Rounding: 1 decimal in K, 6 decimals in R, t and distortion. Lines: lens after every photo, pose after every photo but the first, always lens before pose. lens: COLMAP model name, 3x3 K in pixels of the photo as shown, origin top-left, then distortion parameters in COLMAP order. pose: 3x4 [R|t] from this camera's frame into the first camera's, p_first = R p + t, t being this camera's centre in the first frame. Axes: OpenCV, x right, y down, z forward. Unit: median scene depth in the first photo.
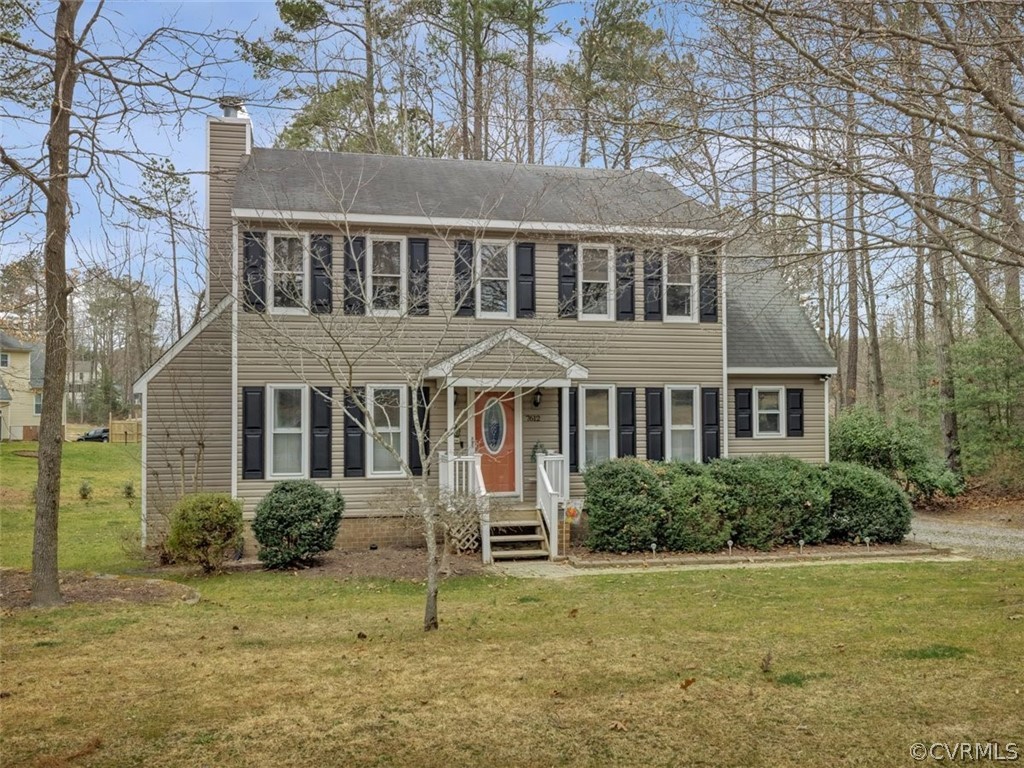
lens RADIAL K [[824.1, 0, 508.4], [0, 824.1, 390.1], [0, 0, 1]] dist [0.015593, -0.000308]
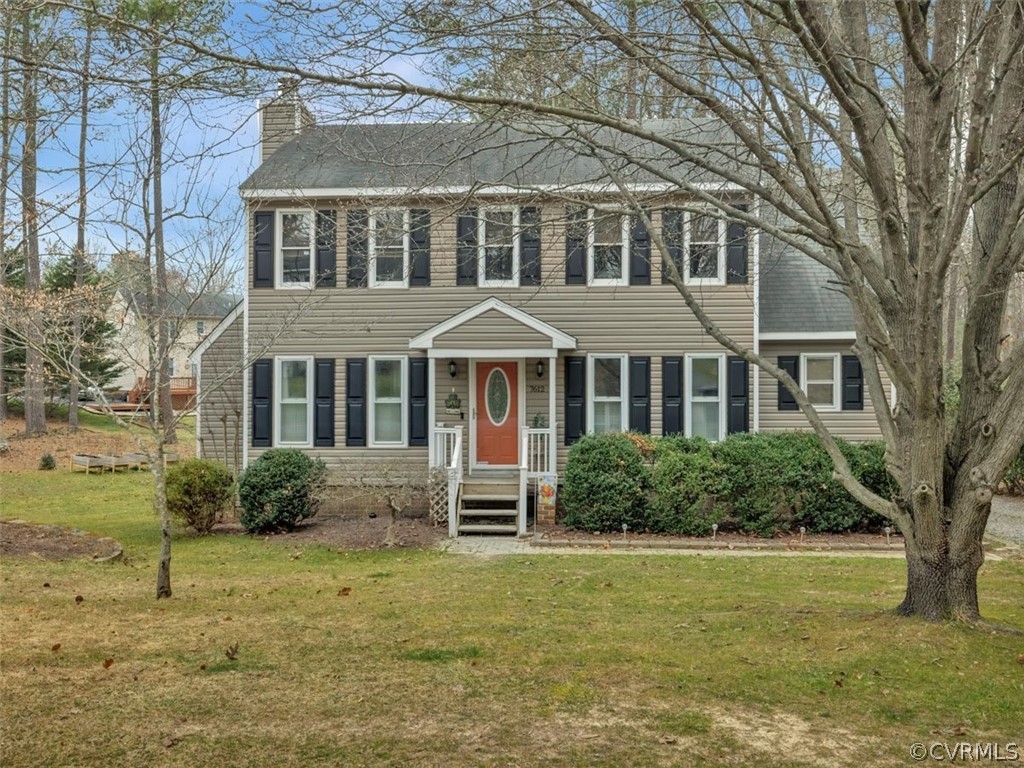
lens RADIAL K [[824.1, 0, 514.1], [0, 824.1, 377.8], [0, 0, 1]] dist [0.015593, -0.000308]
pose [[0.966688, -0.002600, -0.255943, 0.262664], [0.008544, 0.999719, 0.022116, -0.000862], [0.255814, -0.023566, 0.966439, 0.062938]]
